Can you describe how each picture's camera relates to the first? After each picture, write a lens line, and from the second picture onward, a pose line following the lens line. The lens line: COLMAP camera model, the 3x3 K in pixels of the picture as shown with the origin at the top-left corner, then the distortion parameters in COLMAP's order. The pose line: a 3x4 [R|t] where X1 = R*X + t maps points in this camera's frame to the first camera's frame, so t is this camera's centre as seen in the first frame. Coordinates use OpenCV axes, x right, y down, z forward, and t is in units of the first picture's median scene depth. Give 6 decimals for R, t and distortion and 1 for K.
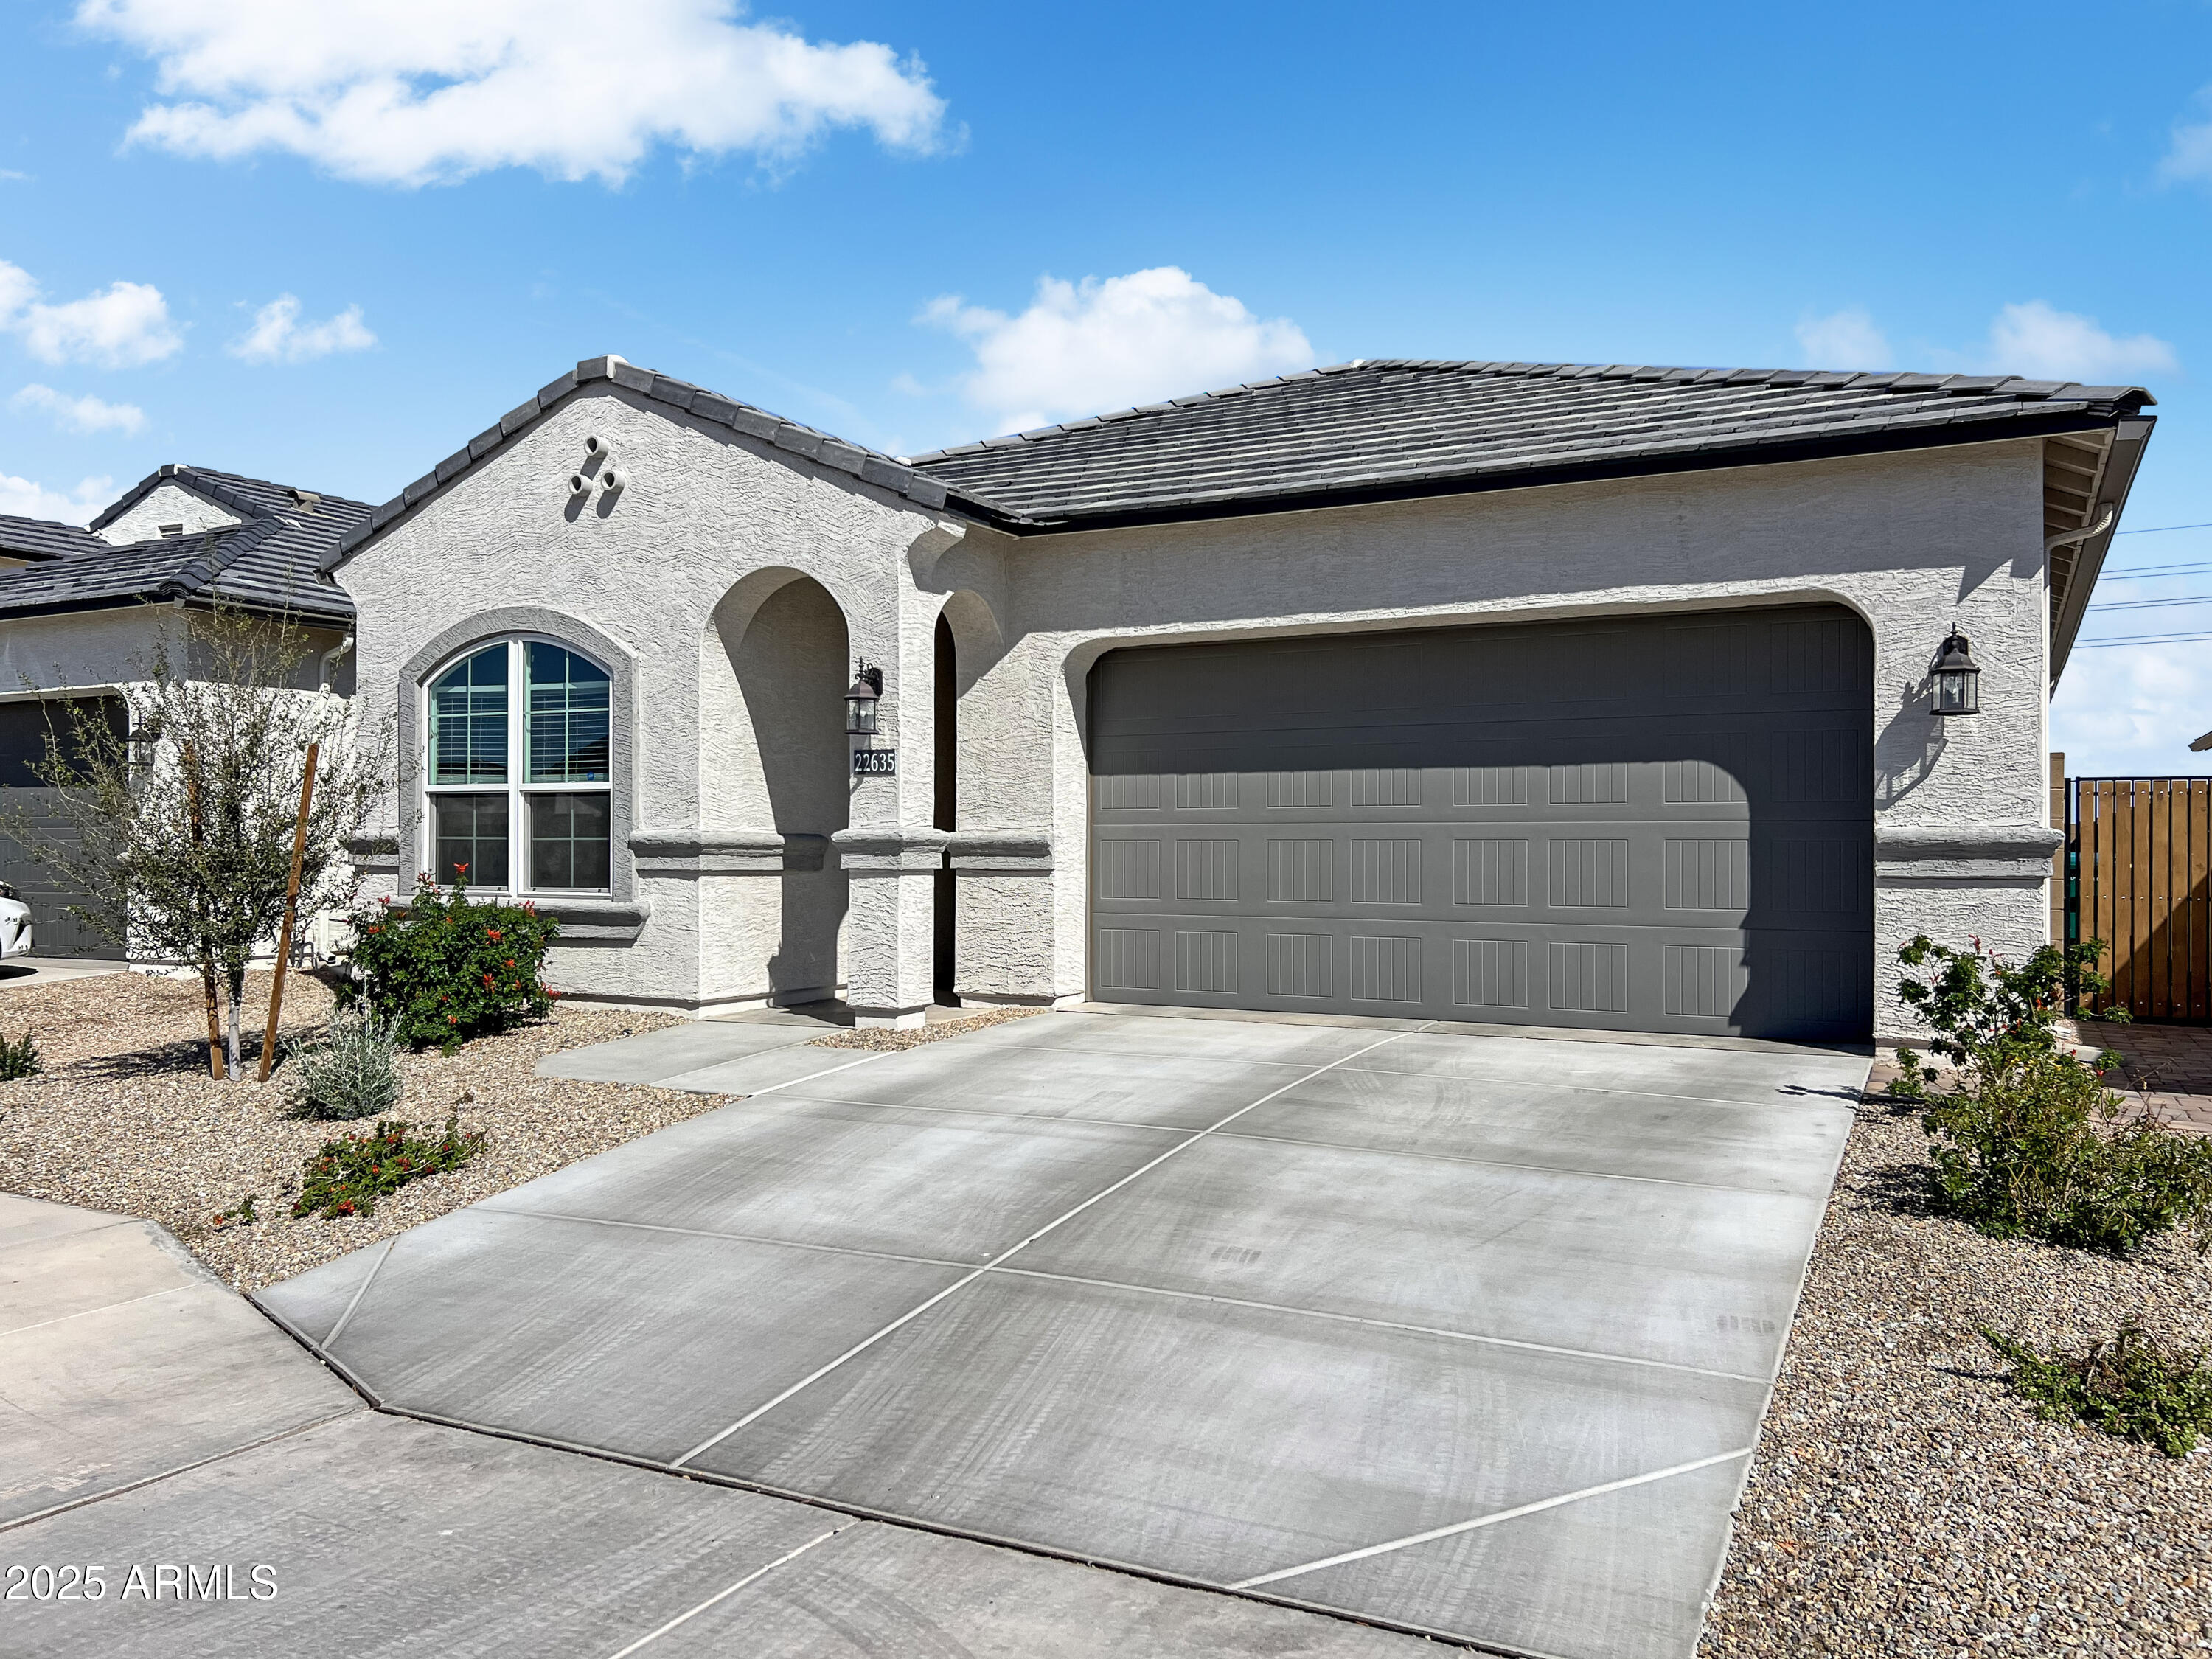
lens RADIAL K [[1696.7, 0, 1061.9], [0, 1696.7, 840.1], [0, 0, 1]] dist [0.050598, -0.061643]
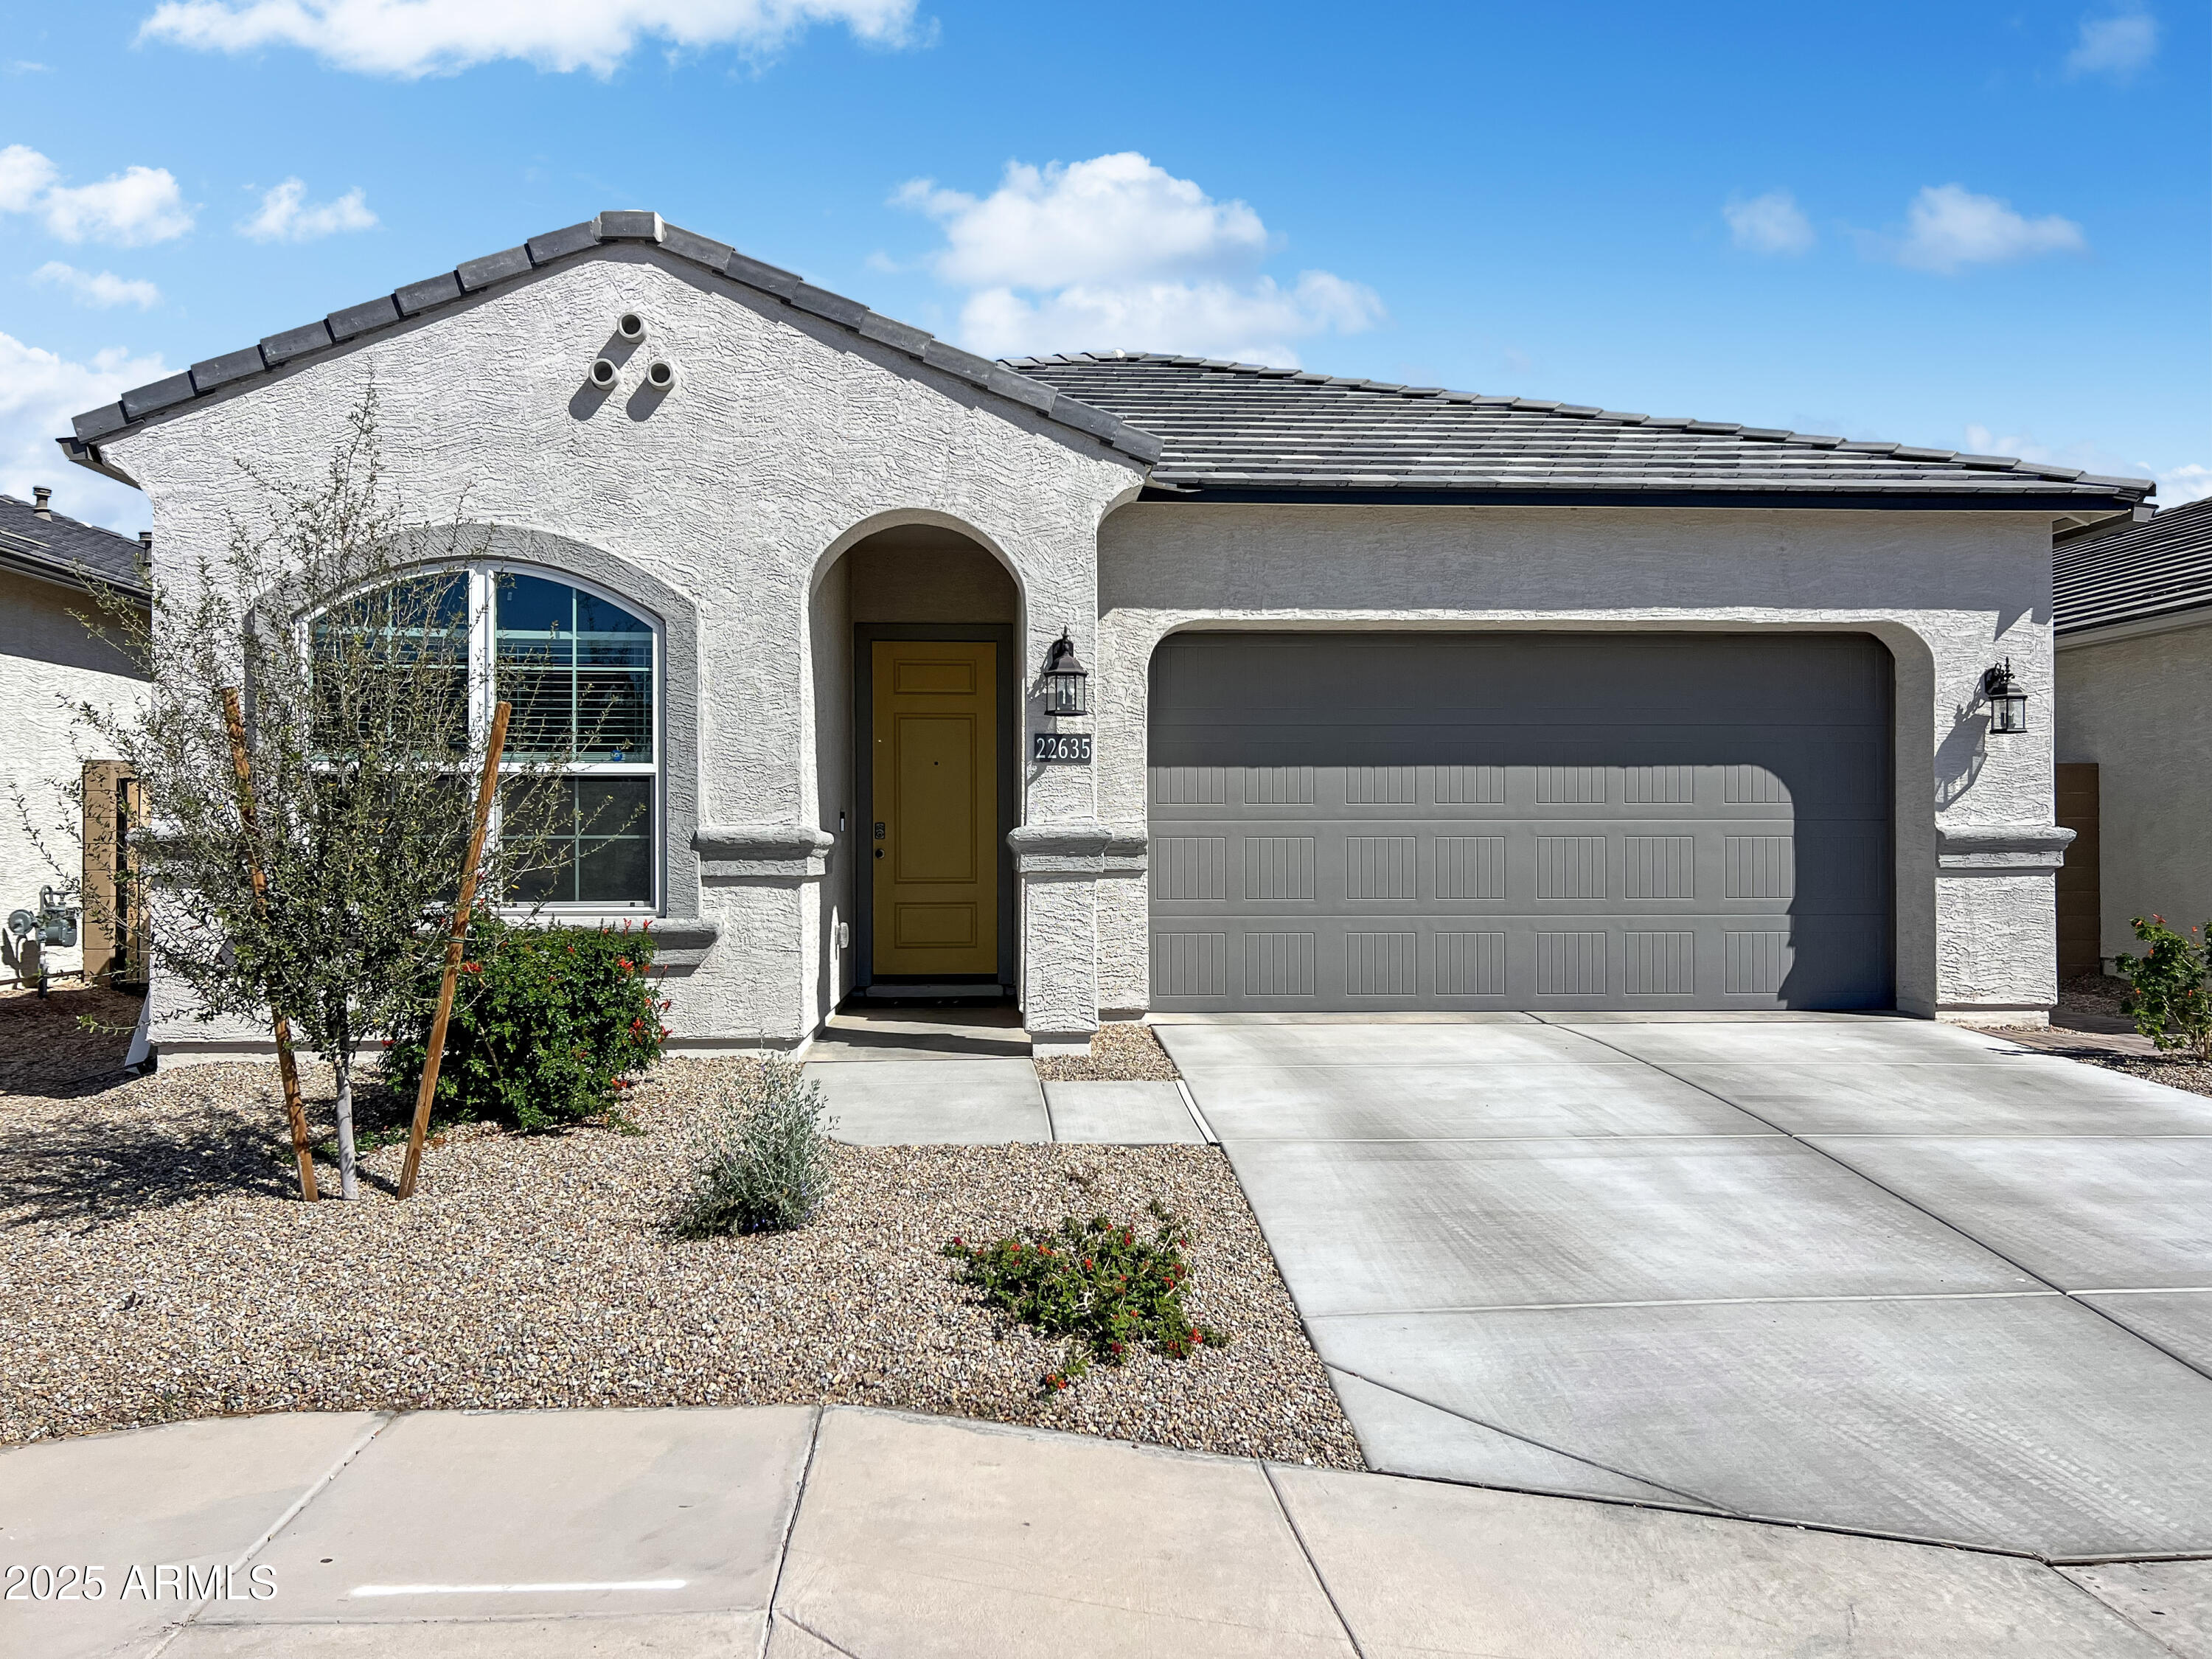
lens RADIAL K [[1696.7, 0, 1110.0], [0, 1696.7, 837.9], [0, 0, 1]] dist [0.050598, -0.061643]
pose [[0.849942, -0.002275, 0.526872, -0.535007], [0.000363, 0.999993, 0.003733, -0.003383], [-0.526877, -0.002981, 0.849937, 0.249720]]
